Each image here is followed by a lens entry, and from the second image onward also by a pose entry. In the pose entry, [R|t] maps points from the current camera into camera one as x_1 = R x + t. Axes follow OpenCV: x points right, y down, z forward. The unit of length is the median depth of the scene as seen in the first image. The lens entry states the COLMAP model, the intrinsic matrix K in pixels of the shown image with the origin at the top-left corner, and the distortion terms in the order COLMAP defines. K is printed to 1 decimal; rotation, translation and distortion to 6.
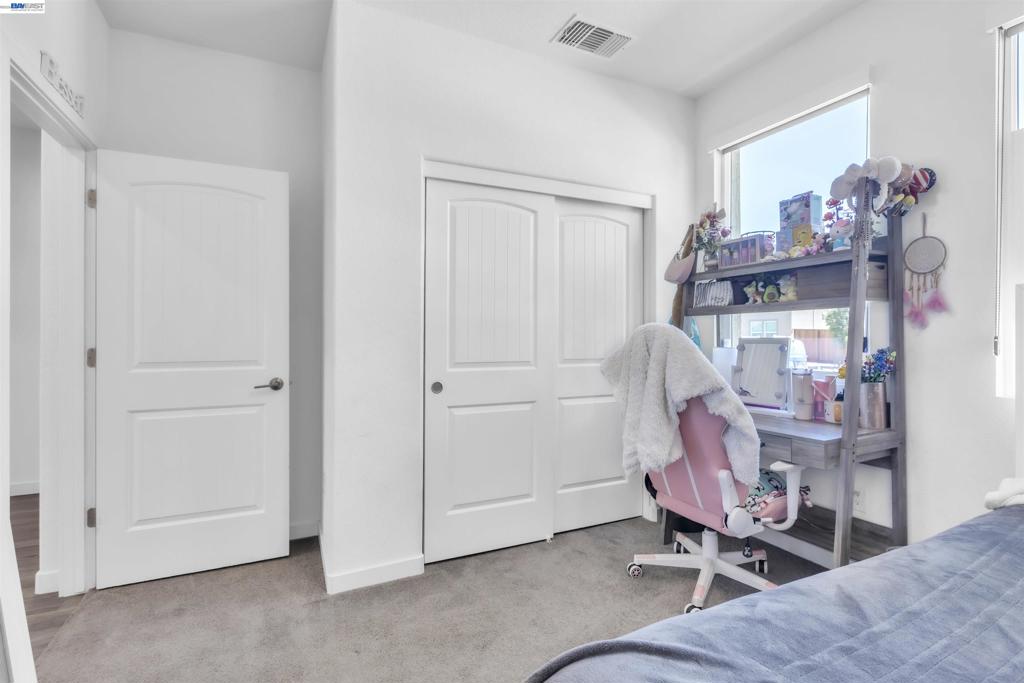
lens RADIAL K [[463.8, 0, 507.2], [0, 463.8, 342.0], [0, 0, 1]] dist [-0.002102, 0.000816]
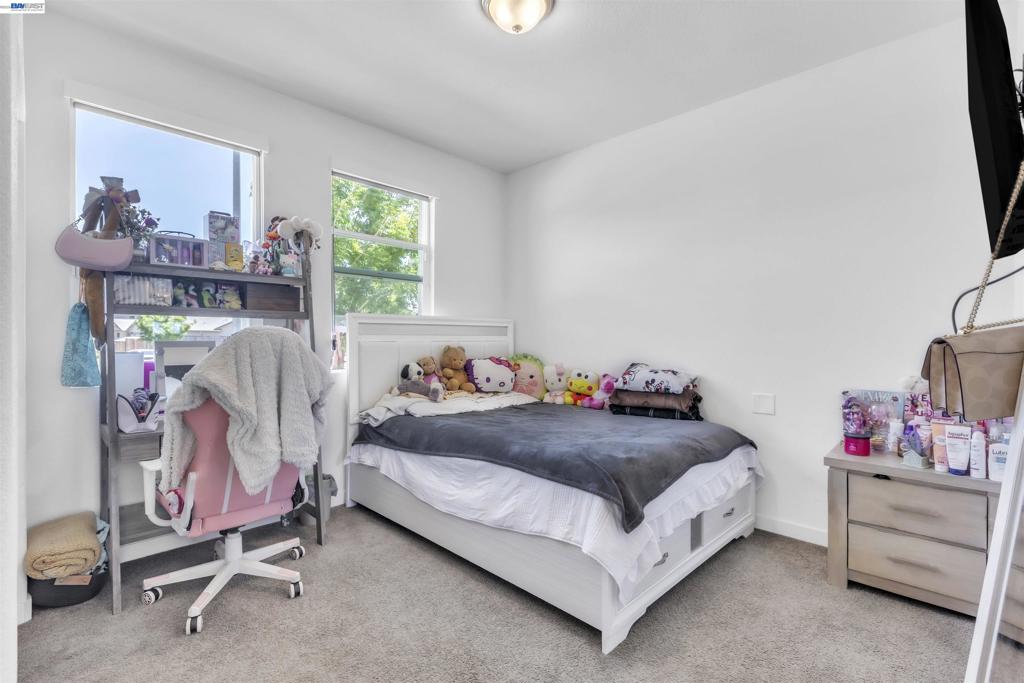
lens RADIAL K [[463.8, 0, 509.8], [0, 463.8, 339.5], [0, 0, 1]] dist [-0.002102, 0.000816]
pose [[-0.357113, -0.009428, 0.934013, -0.645890], [-0.001765, 0.999954, 0.009419, -0.022432], [-0.934059, 0.001716, -0.357114, 0.715517]]
